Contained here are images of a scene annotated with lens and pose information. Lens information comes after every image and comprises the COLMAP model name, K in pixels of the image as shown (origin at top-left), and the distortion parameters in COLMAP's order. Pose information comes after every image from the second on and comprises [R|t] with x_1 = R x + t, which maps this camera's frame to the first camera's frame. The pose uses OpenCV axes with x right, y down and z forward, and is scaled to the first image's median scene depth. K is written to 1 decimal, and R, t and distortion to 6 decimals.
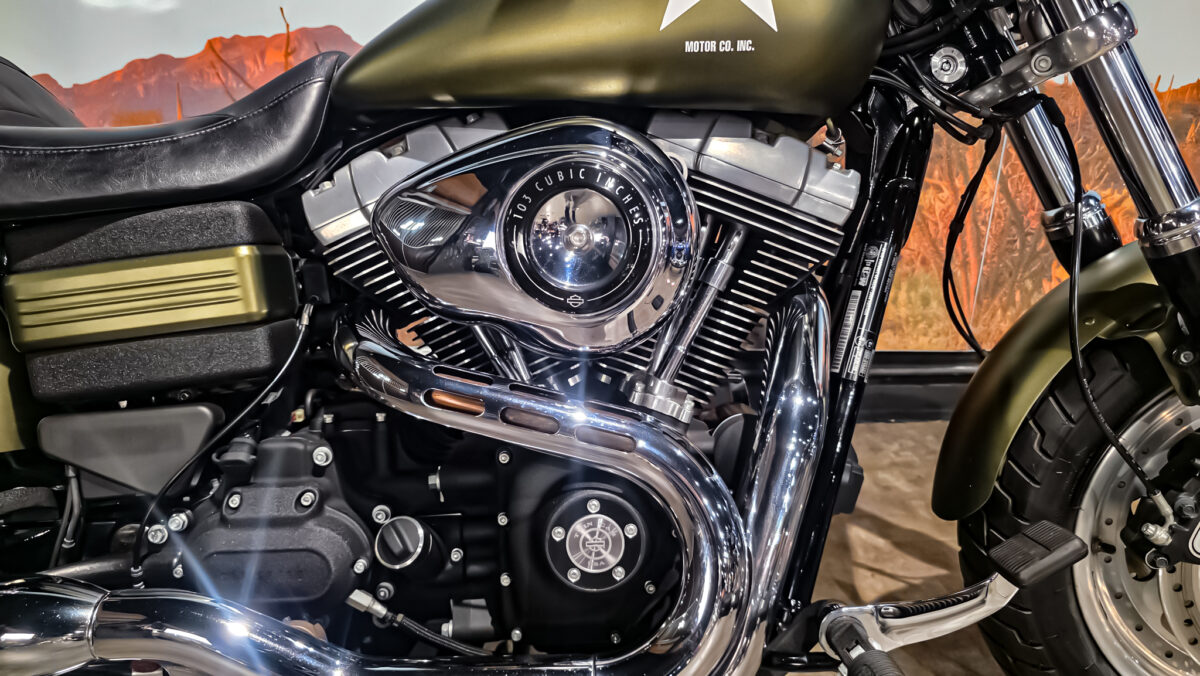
lens RADIAL K [[830.9, 0, 594.2], [0, 830.9, 338.9], [0, 0, 1]] dist [0.058666, -0.062439]
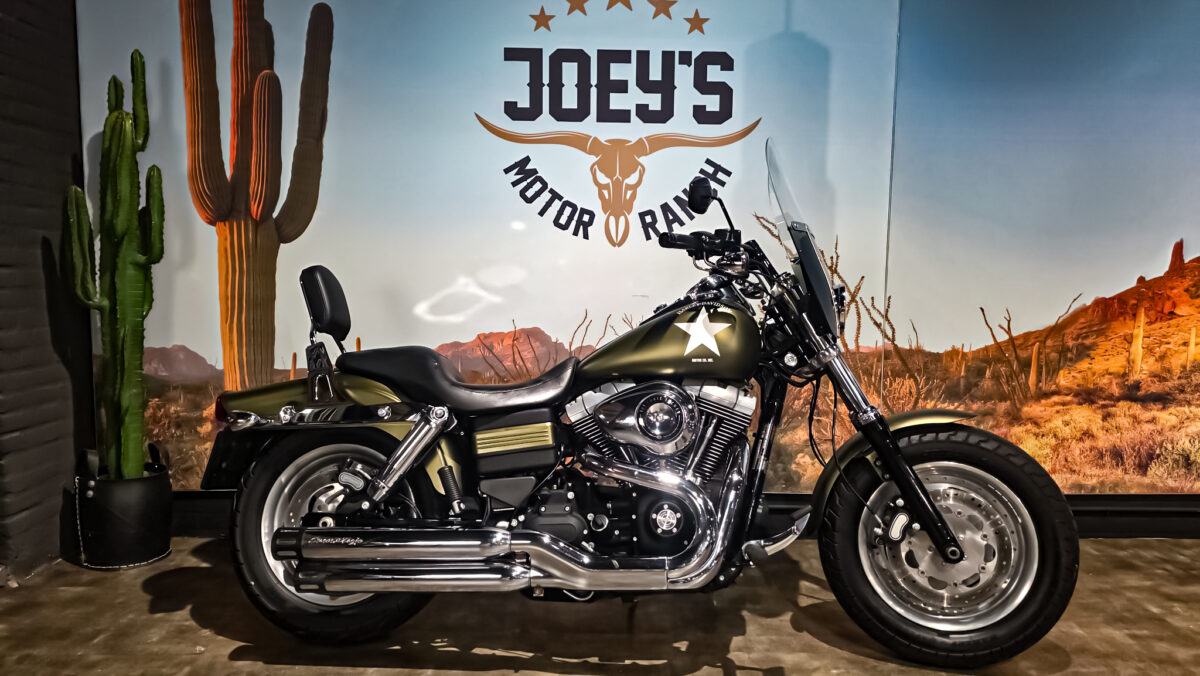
lens RADIAL K [[830.9, 0, 600.8], [0, 830.9, 343.7], [0, 0, 1]] dist [0.058666, -0.062439]
pose [[0.997714, -0.008536, -0.067035, -0.025287], [-0.008285, 0.969055, -0.246706, 0.335236], [0.067066, 0.246697, 0.966769, -1.862766]]
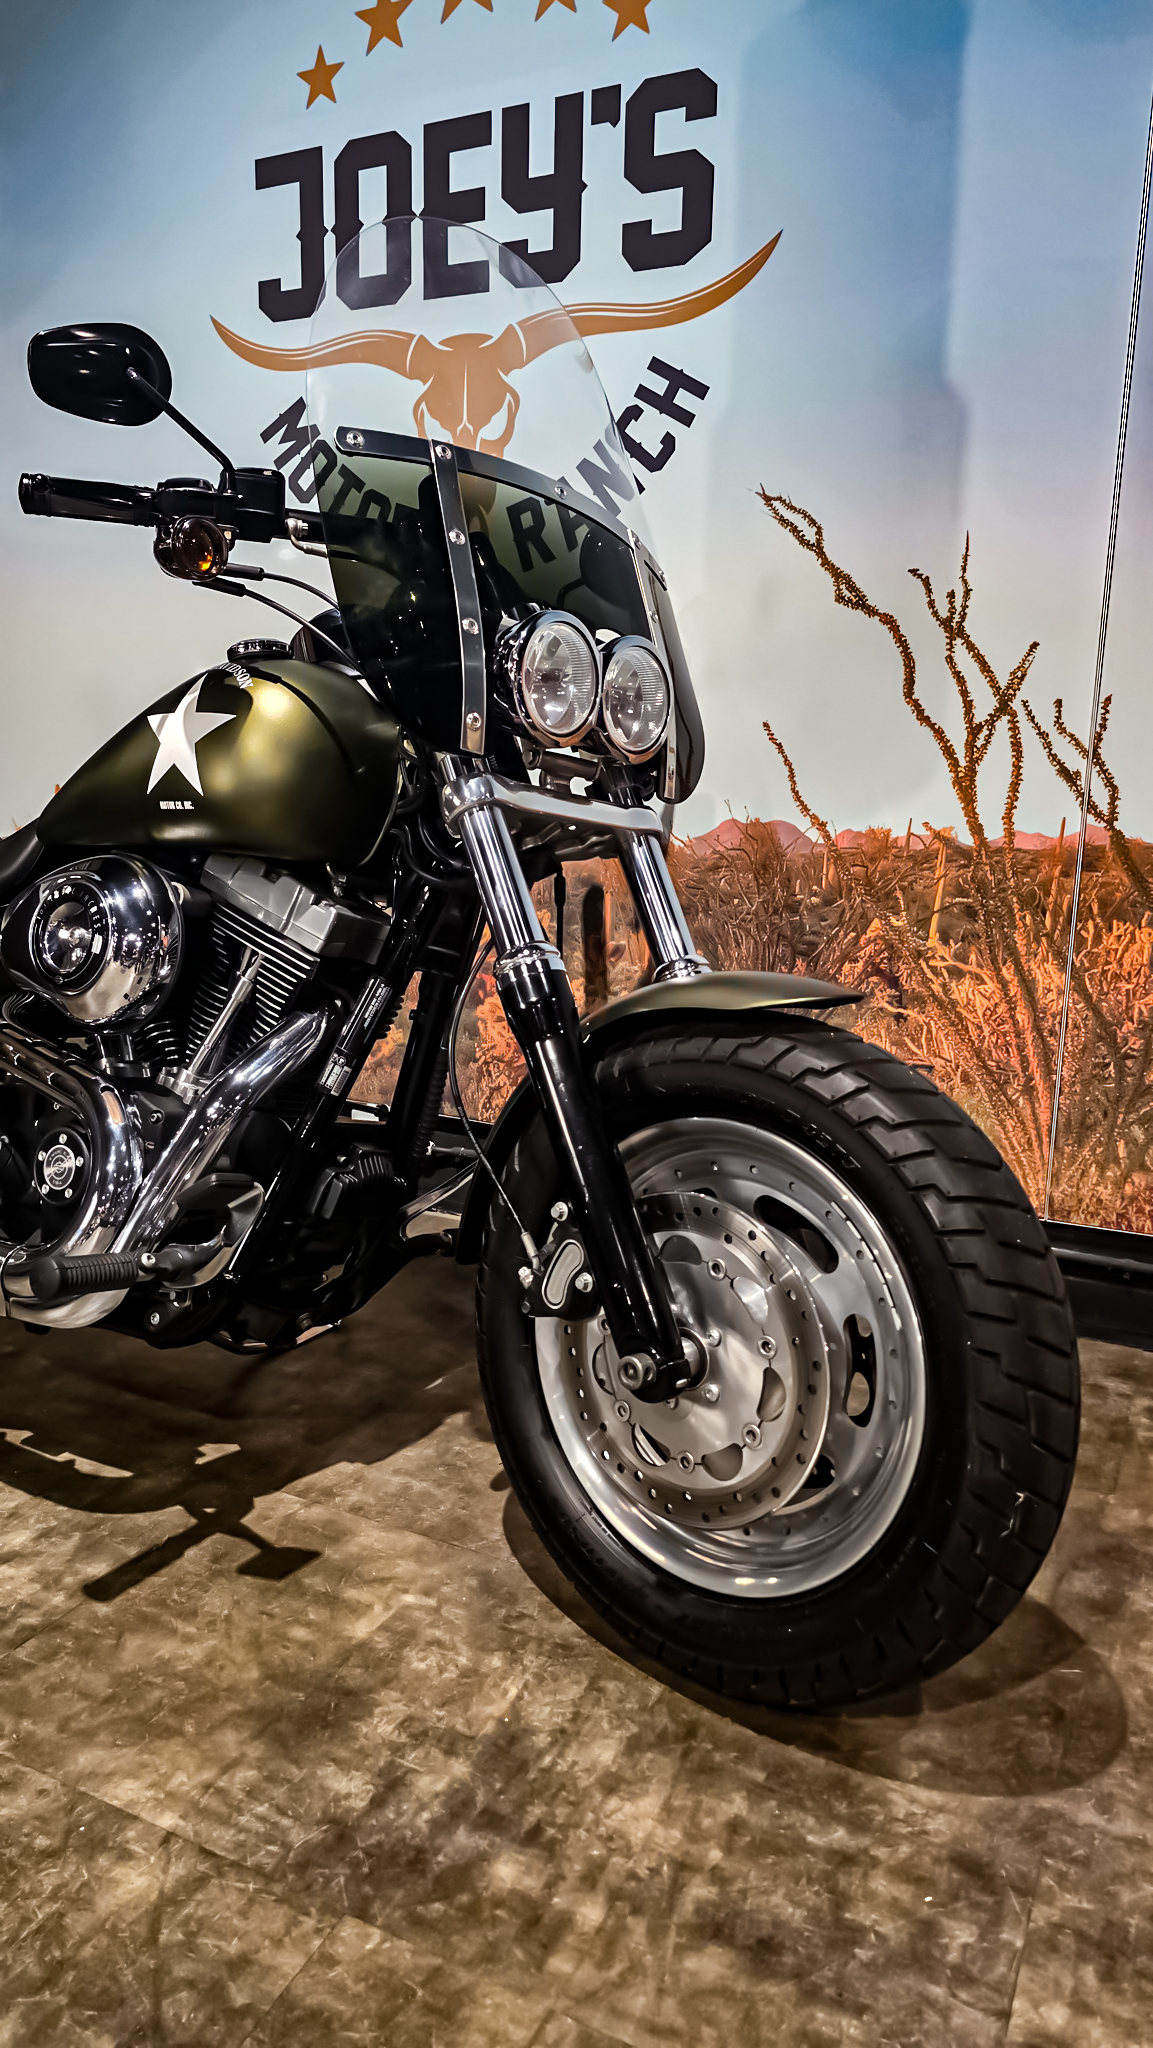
lens RADIAL K [[1418.1, 0, 531.2], [0, 1418.1, 1037.0], [0, 0, 1]] dist [0.058666, -0.062439]
pose [[0.843931, 0.097913, -0.527440, 1.612899], [-0.172525, 0.980507, -0.094028, 0.114761], [0.507952, 0.170350, 0.844373, -0.497497]]
